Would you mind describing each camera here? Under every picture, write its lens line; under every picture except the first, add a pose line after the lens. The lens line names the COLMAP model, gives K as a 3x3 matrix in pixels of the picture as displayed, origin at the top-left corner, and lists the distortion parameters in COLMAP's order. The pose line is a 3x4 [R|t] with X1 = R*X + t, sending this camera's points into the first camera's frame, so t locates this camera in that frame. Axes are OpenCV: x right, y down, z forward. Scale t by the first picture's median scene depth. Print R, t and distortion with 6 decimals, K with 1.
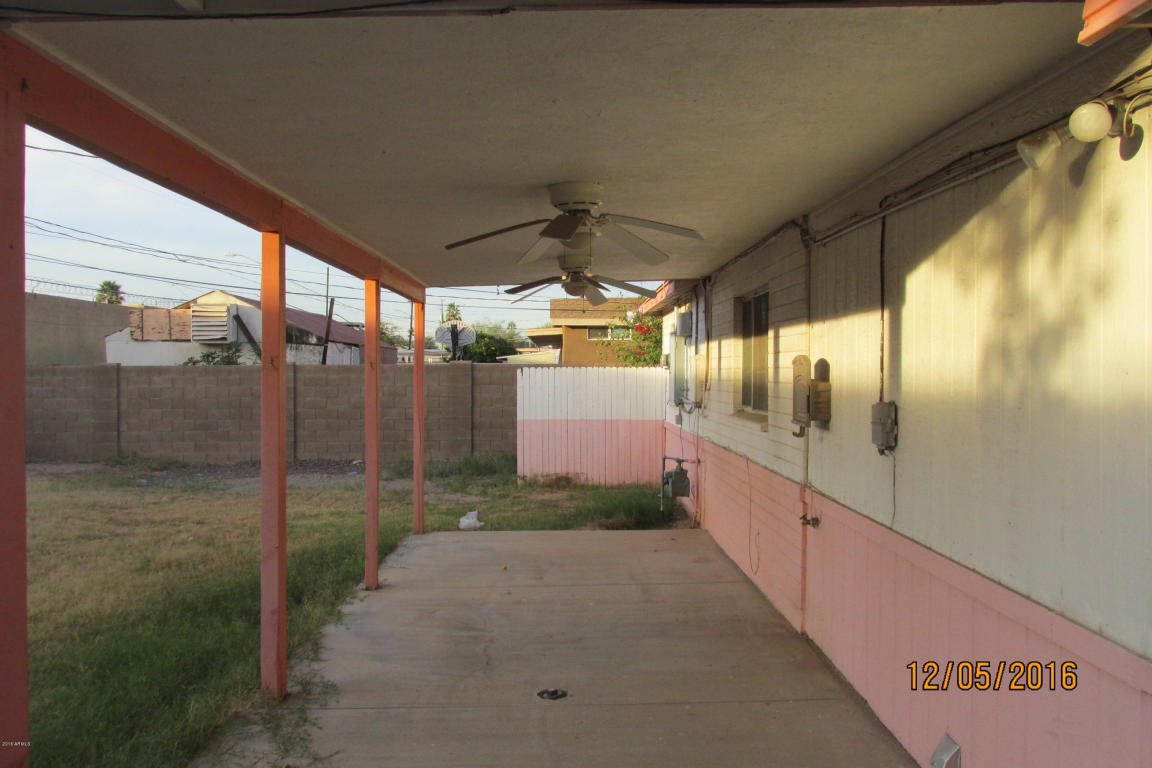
lens RADIAL K [[968.6, 0, 576.0], [0, 968.6, 384.0], [0, 0, 1]] dist [-0.012354, -0.003578]
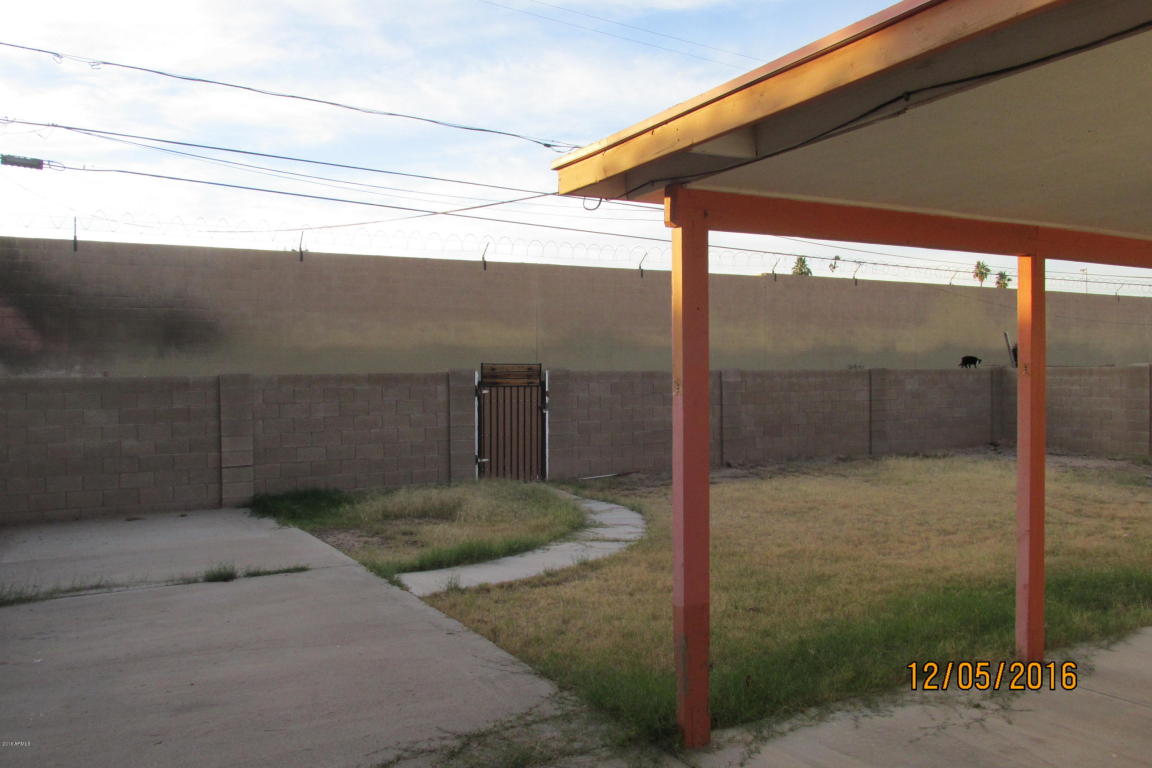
lens RADIAL K [[968.6, 0, 576.0], [0, 968.6, 384.0], [0, 0, 1]] dist [-0.012354, -0.003578]
pose [[0.473557, 0.009564, -0.880711, 0.382973], [-0.007917, 0.999947, 0.006601, -0.006680], [0.880728, 0.003847, 0.473608, -0.011636]]
